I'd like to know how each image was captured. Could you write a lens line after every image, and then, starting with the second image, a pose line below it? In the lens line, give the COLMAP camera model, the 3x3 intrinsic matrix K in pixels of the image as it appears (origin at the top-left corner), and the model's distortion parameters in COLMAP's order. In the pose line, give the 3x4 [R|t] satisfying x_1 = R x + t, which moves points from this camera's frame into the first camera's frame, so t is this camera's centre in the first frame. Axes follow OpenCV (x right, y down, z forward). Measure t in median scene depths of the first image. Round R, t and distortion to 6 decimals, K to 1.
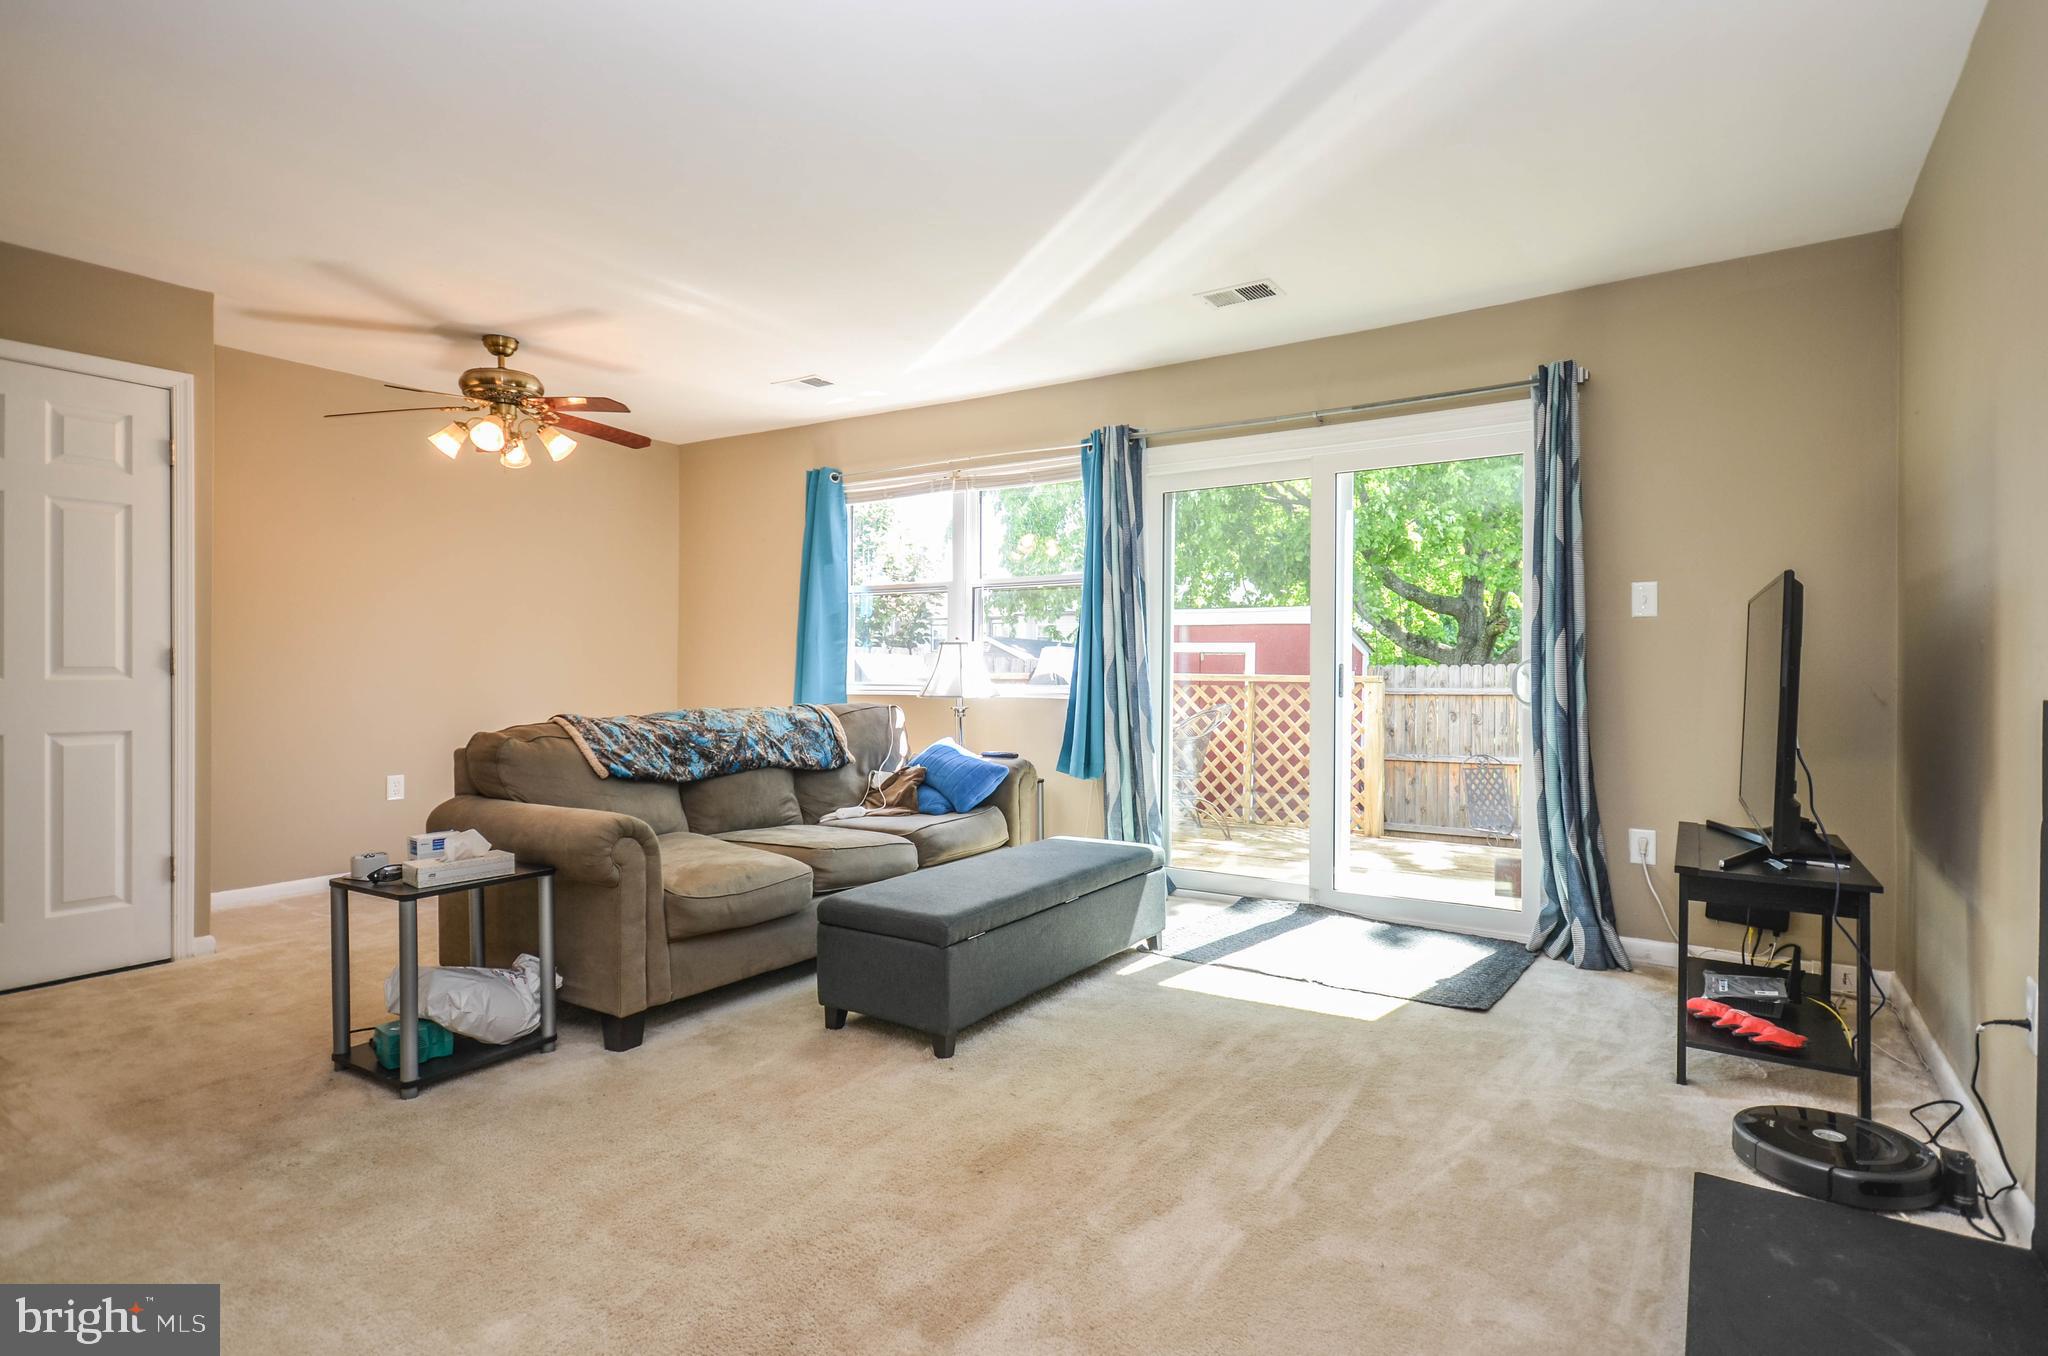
lens RADIAL K [[1014.5, 0, 1028.0], [0, 1014.5, 671.1], [0, 0, 1]] dist [0.000635, -0.000242]
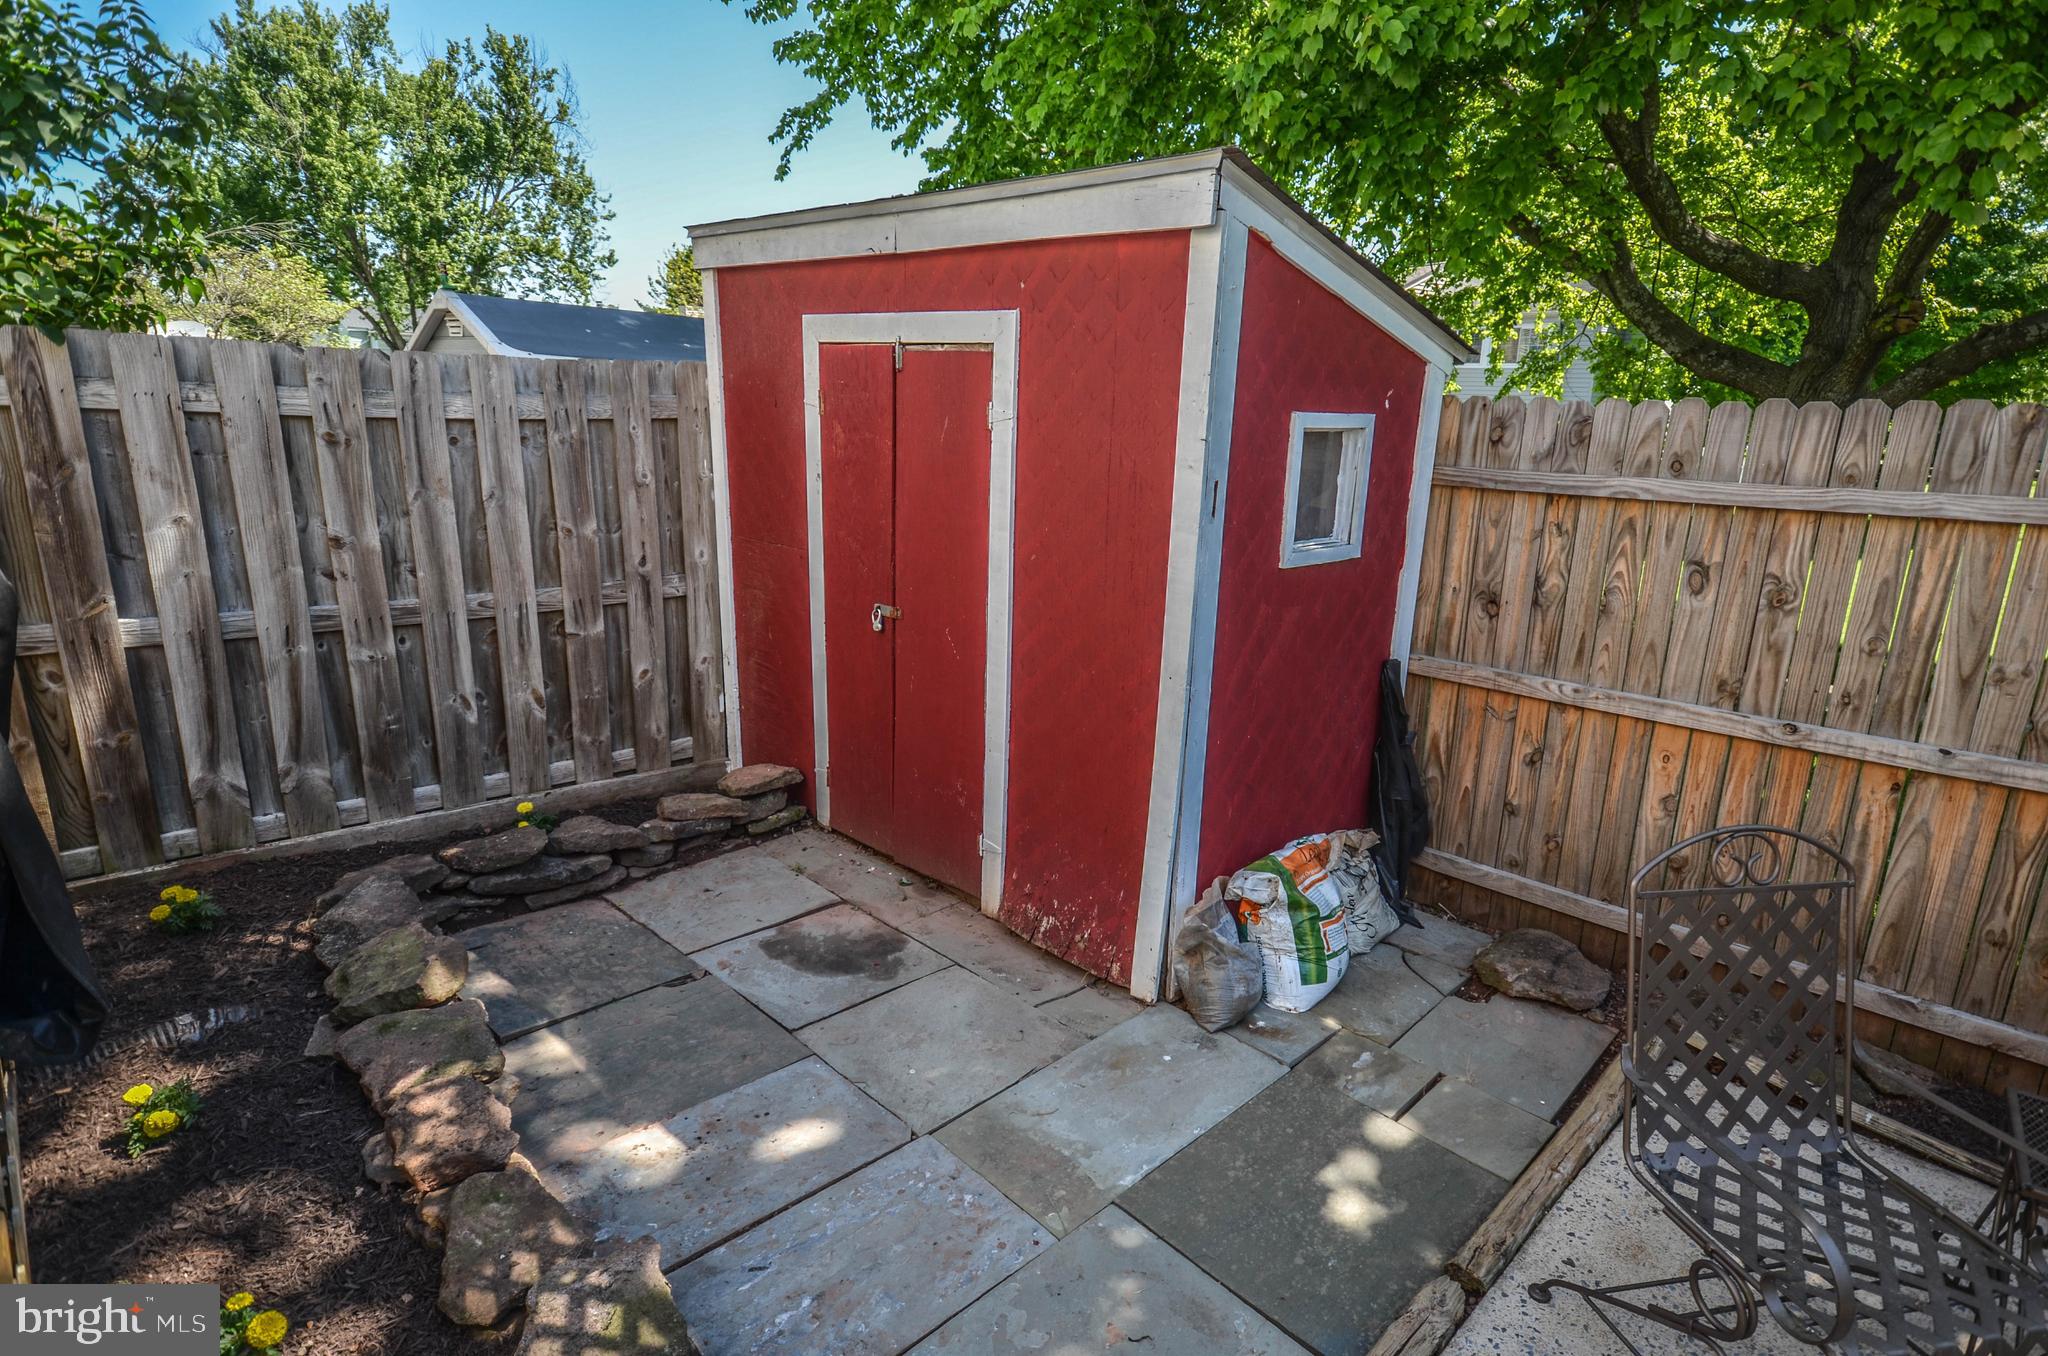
lens RADIAL K [[1098.1, 0, 1024.0], [0, 1098.1, 678.0], [0, 0, 1]] dist [-0.014659, 0.022120]
pose [[0.978540, 0.071990, -0.193073, 0.308036], [-0.020807, 0.966717, 0.254999, -0.005229], [0.205005, -0.245509, 0.947469, 0.687593]]
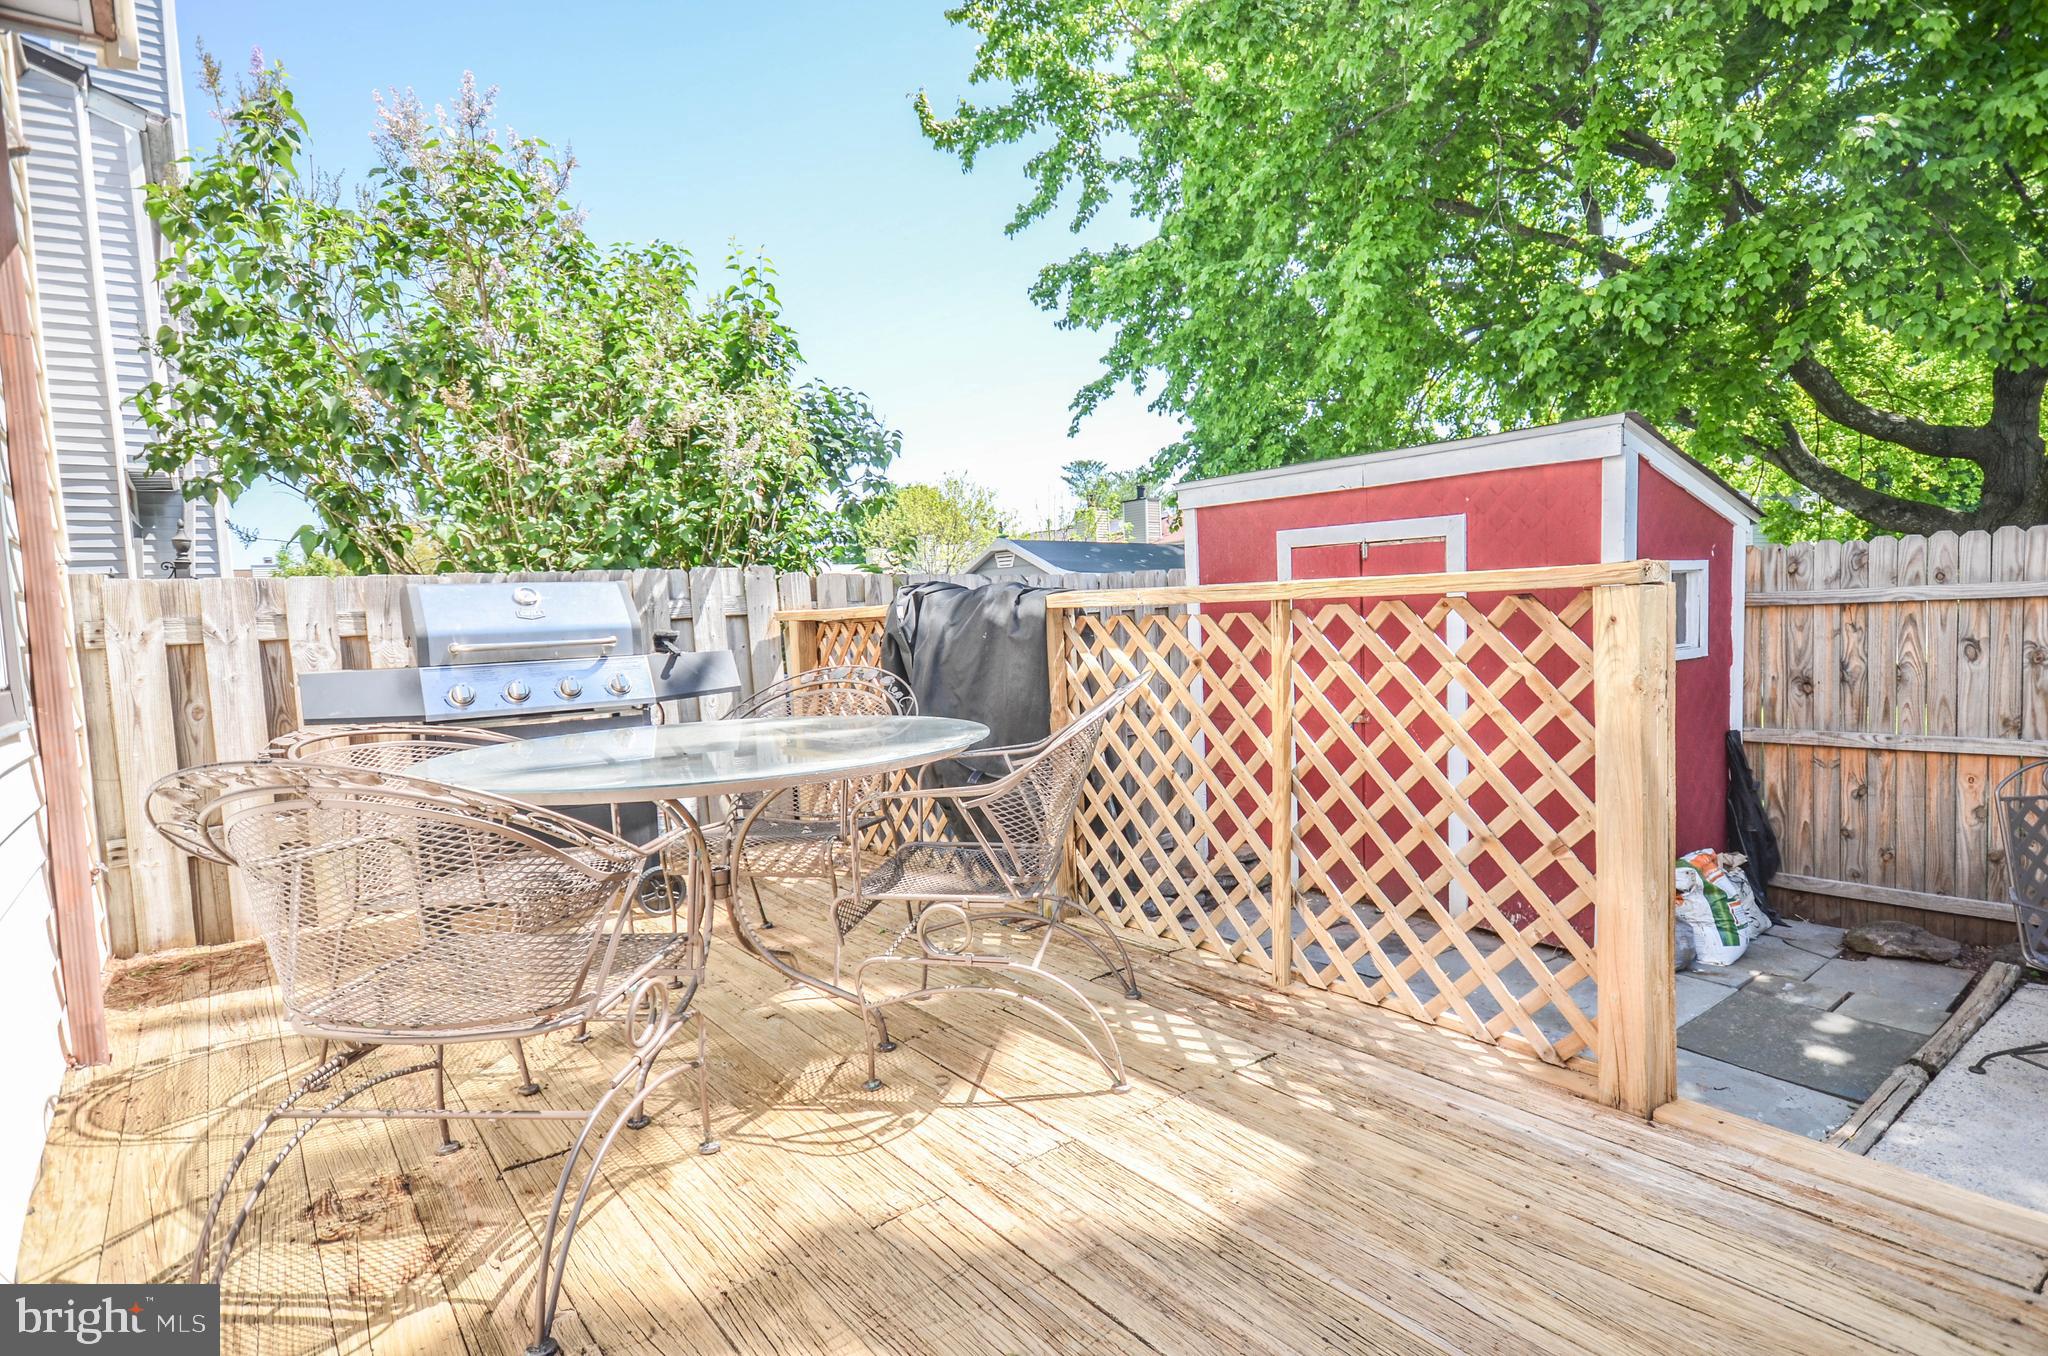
lens RADIAL K [[1064.2, 0, 1024.0], [0, 1064.2, 678.0], [0, 0, 1]] dist [0.004603, -0.001095]
pose [[0.945501, -0.025893, -0.324588, 0.196016], [0.050698, 0.996383, 0.068199, 0.005606], [0.321648, -0.080938, 0.943394, 0.466638]]
